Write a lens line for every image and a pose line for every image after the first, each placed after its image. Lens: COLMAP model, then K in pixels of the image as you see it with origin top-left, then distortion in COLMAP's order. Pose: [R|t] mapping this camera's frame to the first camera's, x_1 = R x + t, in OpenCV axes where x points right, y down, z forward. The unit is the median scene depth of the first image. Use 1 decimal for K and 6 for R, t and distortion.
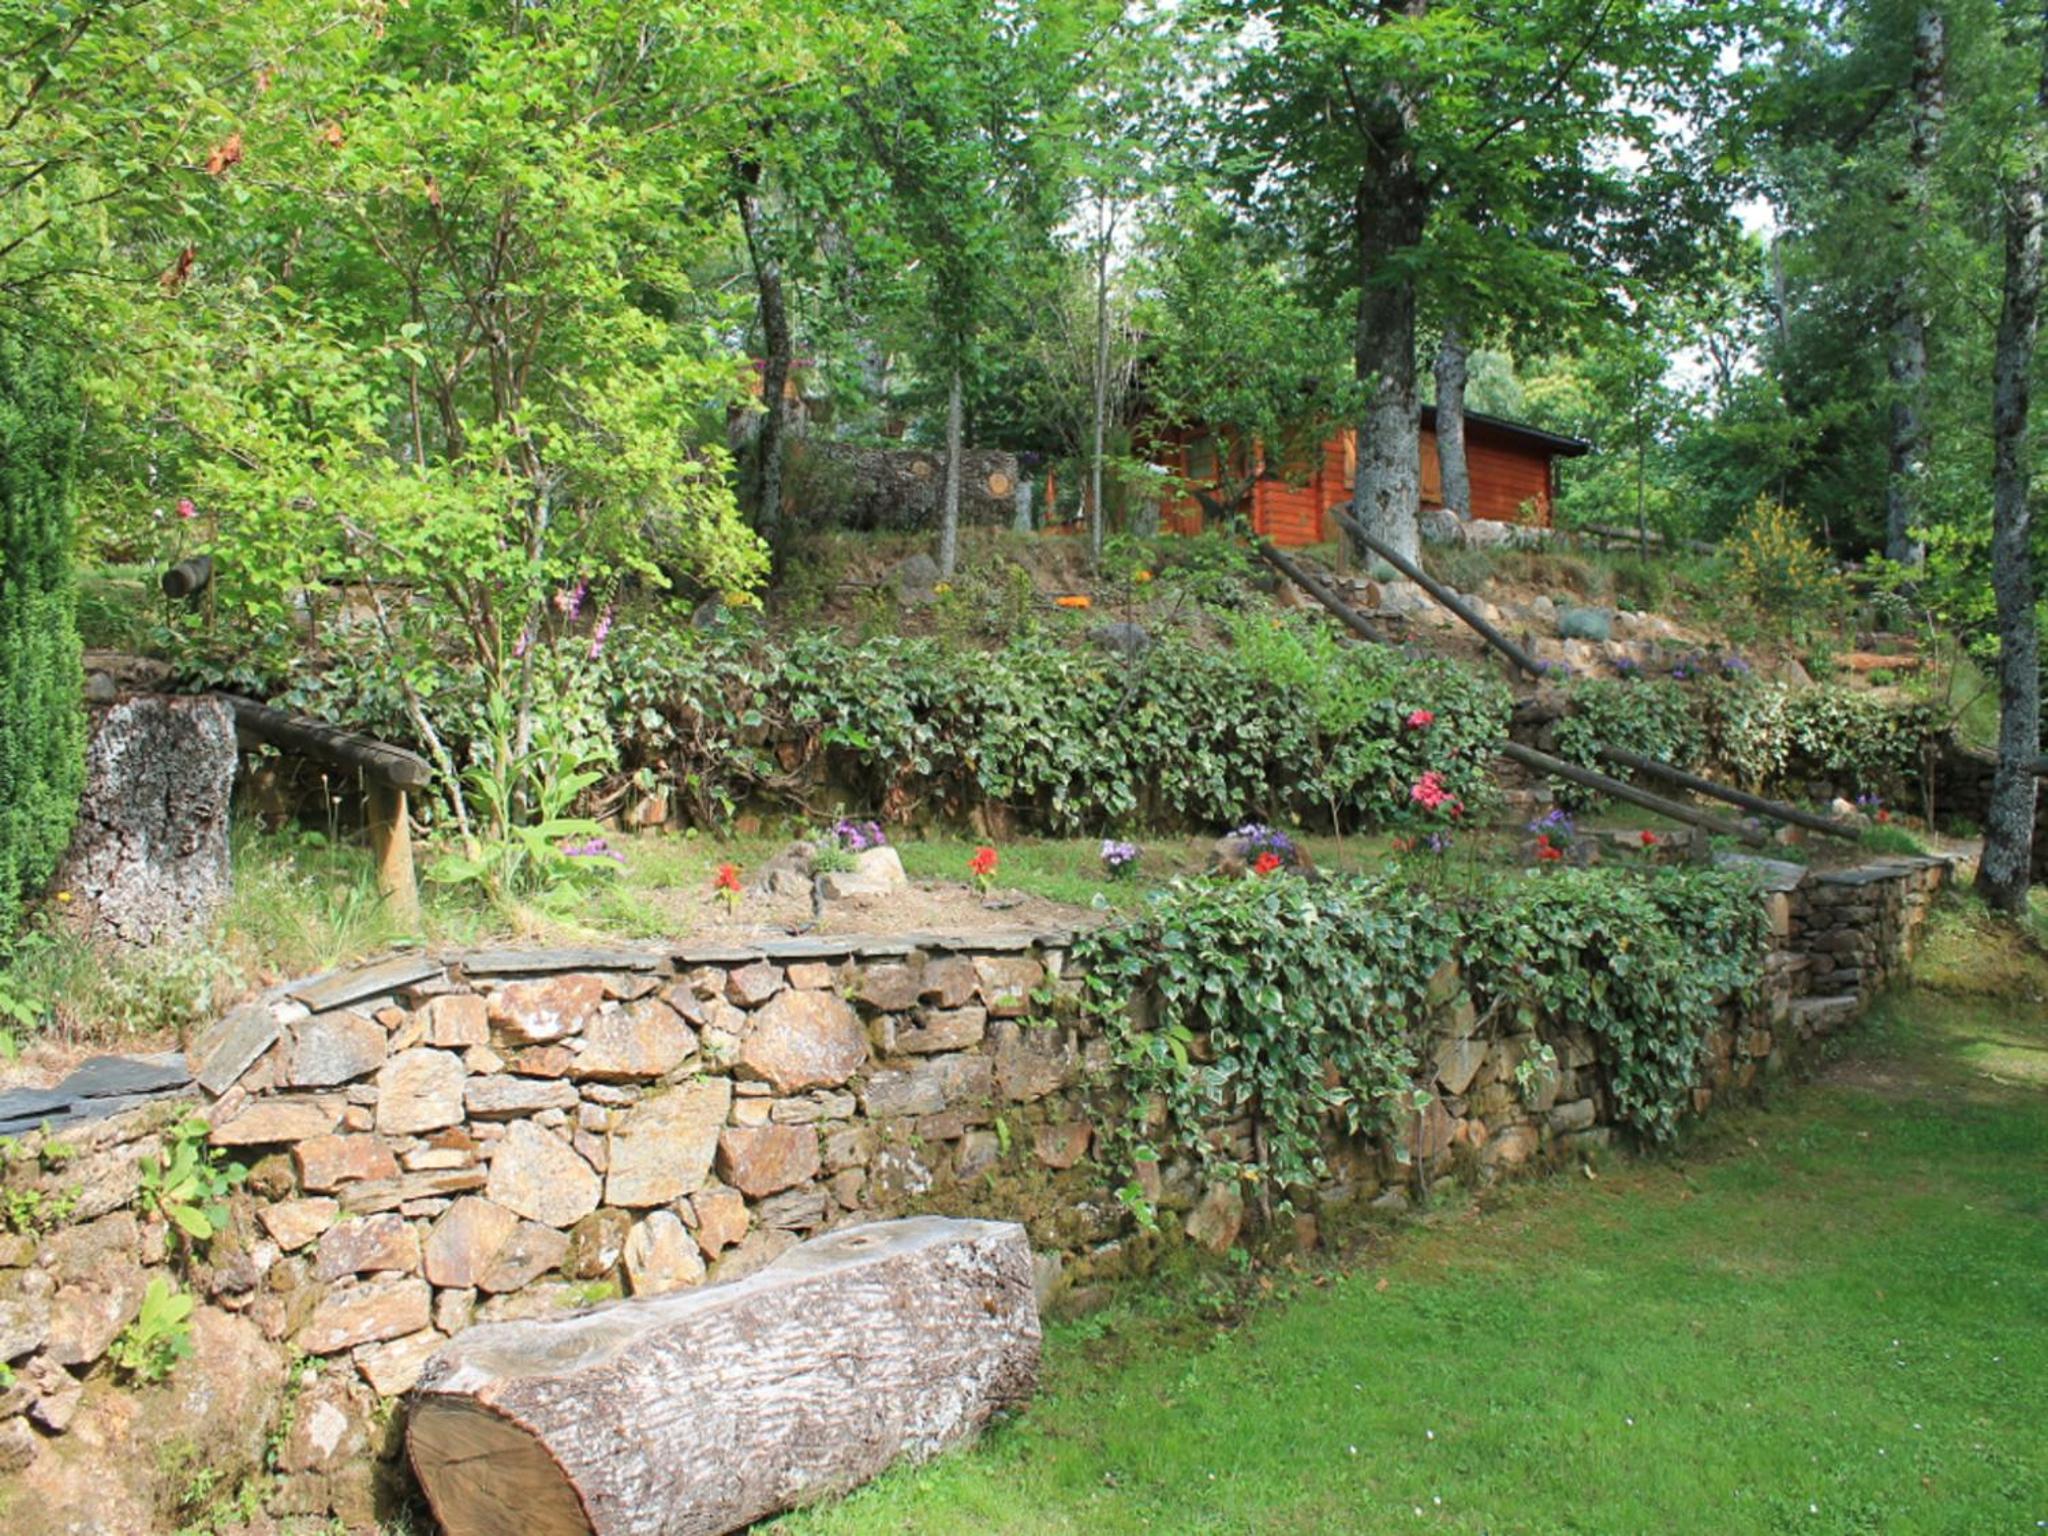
lens RADIAL K [[1915.4, 0, 1024.4], [0, 1915.4, 726.8], [0, 0, 1]] dist [-0.171602, 0.190135]
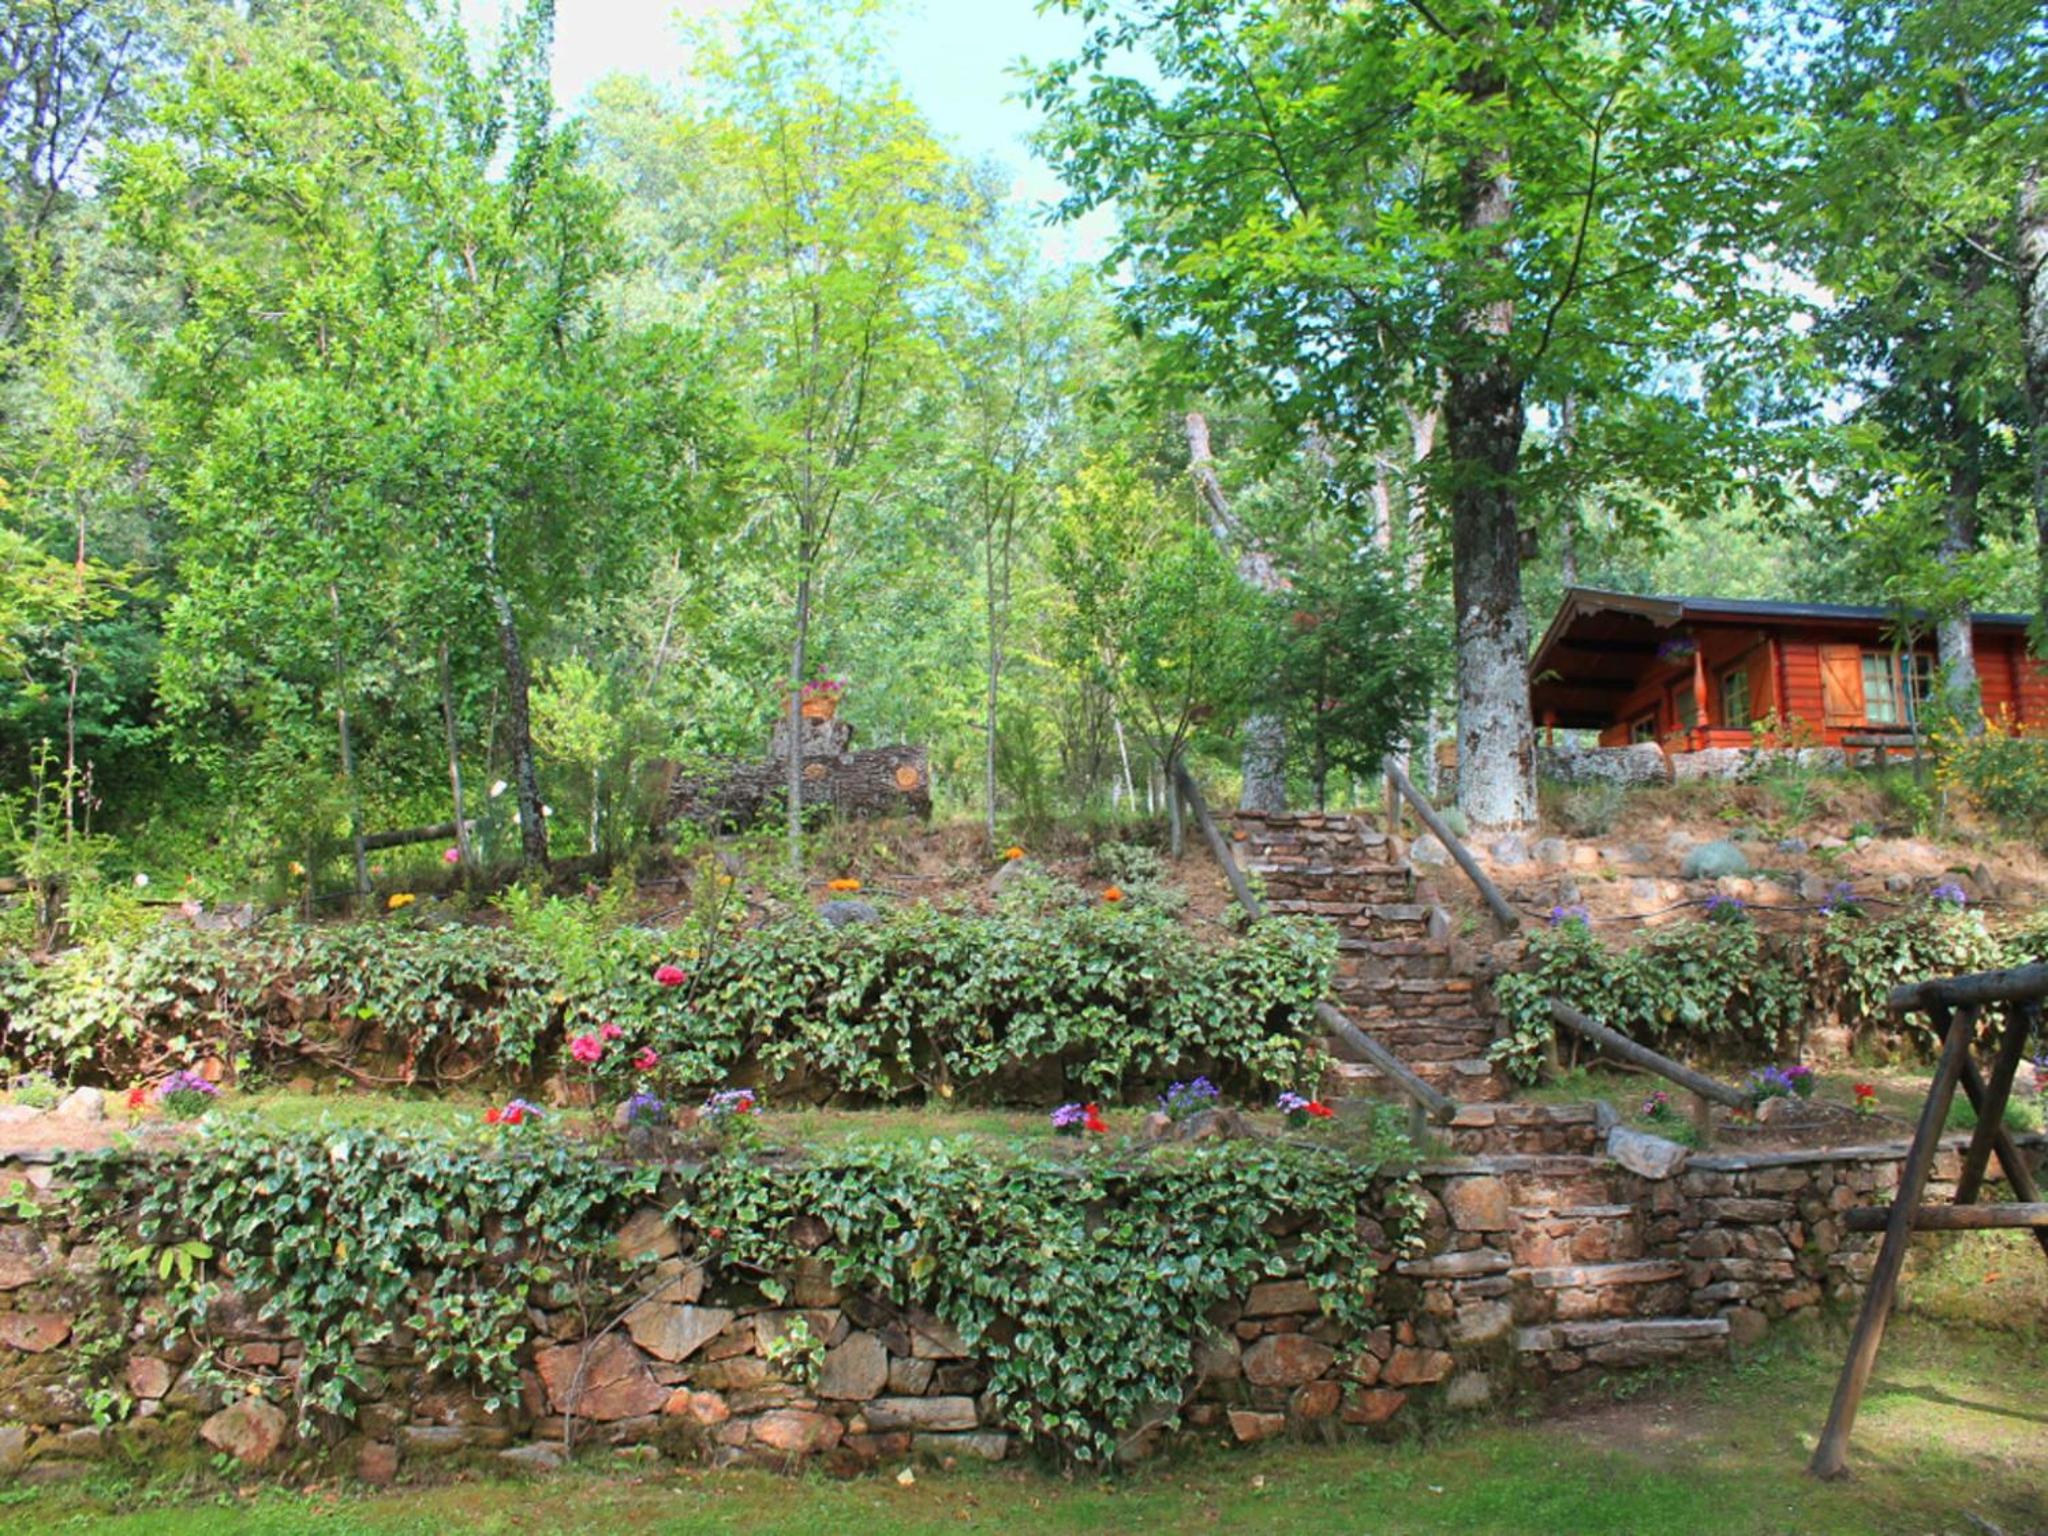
lens RADIAL K [[1915.4, 0, 1024.4], [0, 1915.4, 726.8], [0, 0, 1]] dist [-0.171602, 0.190135]
pose [[0.808437, -0.124438, -0.575278, 0.711754], [0.023873, 0.983524, -0.179197, 0.037670], [0.588099, 0.131135, 0.798087, 0.216966]]
